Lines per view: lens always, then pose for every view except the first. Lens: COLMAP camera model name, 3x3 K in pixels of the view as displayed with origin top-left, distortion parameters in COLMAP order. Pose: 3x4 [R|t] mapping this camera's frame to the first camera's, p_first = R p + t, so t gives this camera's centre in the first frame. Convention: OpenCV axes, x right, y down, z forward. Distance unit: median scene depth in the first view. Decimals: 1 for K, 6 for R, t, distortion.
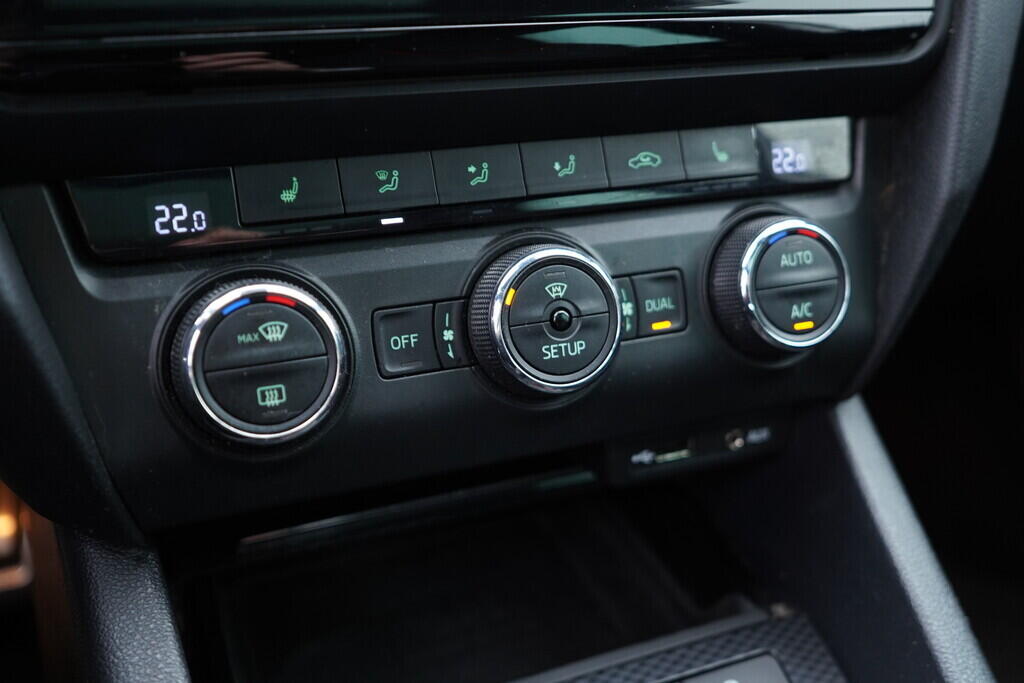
lens RADIAL K [[1034.6, 0, 514.4], [0, 1034.6, 342.0], [0, 0, 1]] dist [-0.000476, 0.000000]
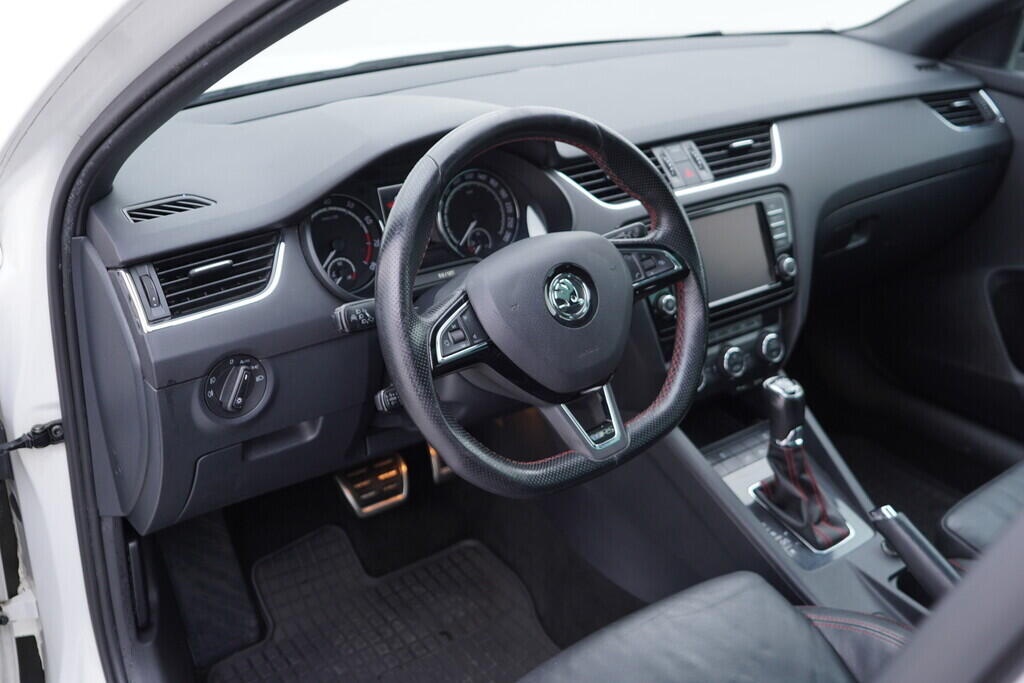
lens RADIAL K [[1034.6, 0, 509.6], [0, 1034.6, 345.3], [0, 0, 1]] dist [-0.000476, 0.000000]
pose [[0.972798, -0.103755, 0.207120, -1.948519], [0.096132, 0.994279, 0.046563, -0.419703], [-0.210767, -0.025385, 0.977207, -3.505143]]
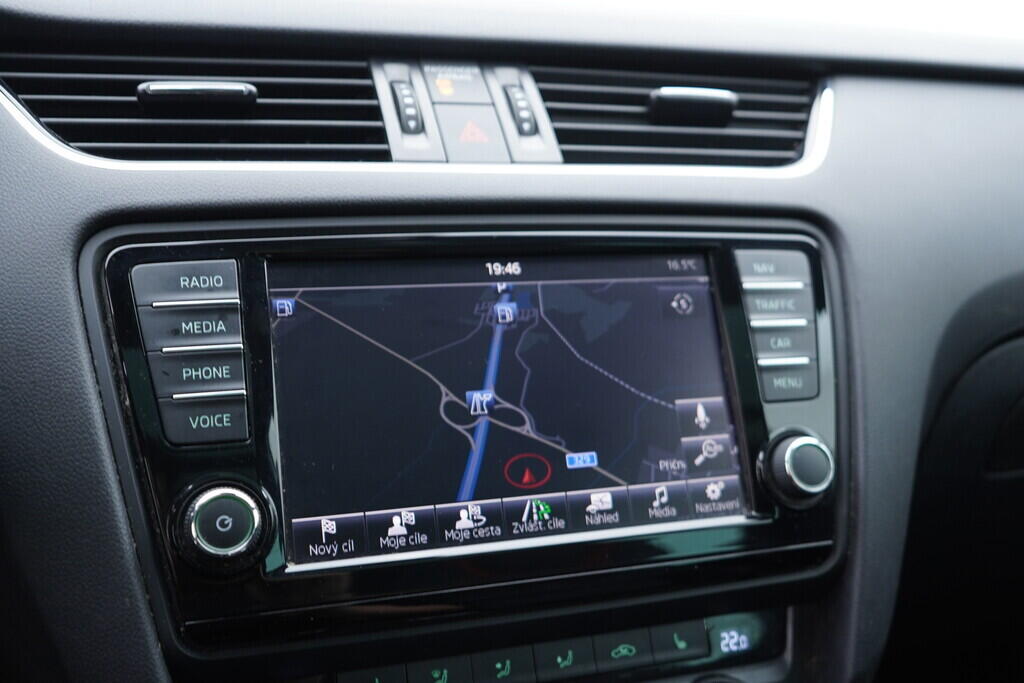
lens RADIAL K [[1034.6, 0, 513.8], [0, 1034.6, 345.1], [0, 0, 1]] dist [-0.000476, 0.000000]
pose [[0.997887, 0.016035, -0.062966, 0.059627], [-0.029547, 0.975065, -0.219942, -0.268303], [0.057869, 0.221338, 0.973479, -0.467129]]
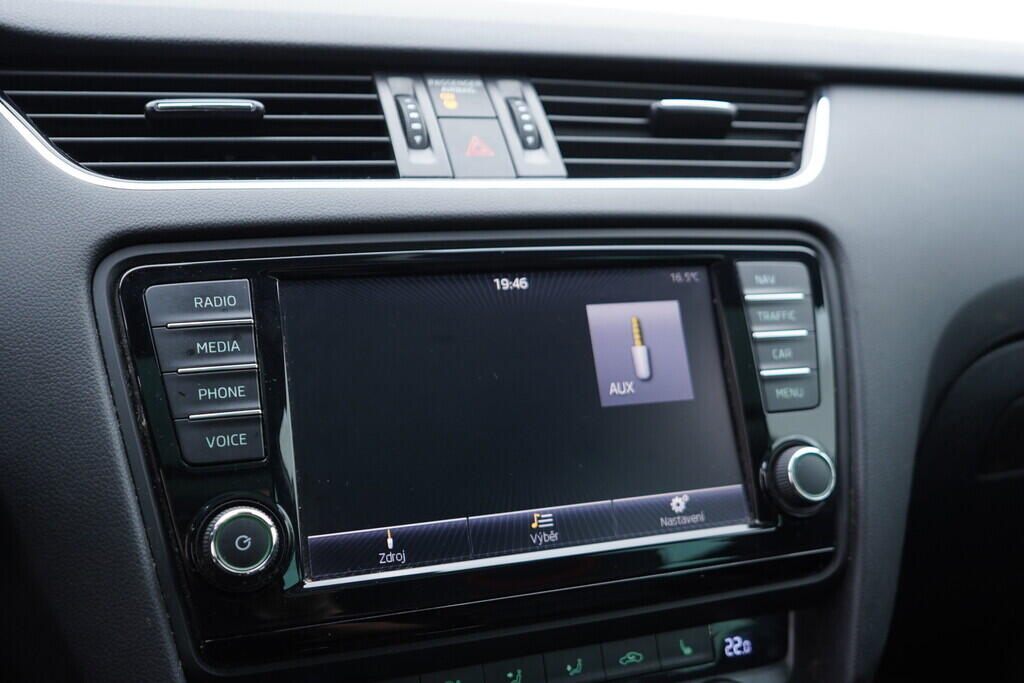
lens RADIAL K [[1034.6, 0, 514.8], [0, 1034.6, 346.6], [0, 0, 1]] dist [-0.000476, 0.000000]
pose [[0.999088, 0.010253, -0.041454, 0.020243], [-0.018600, 0.978311, -0.206306, -0.300194], [0.038440, 0.206889, 0.977609, -0.495422]]
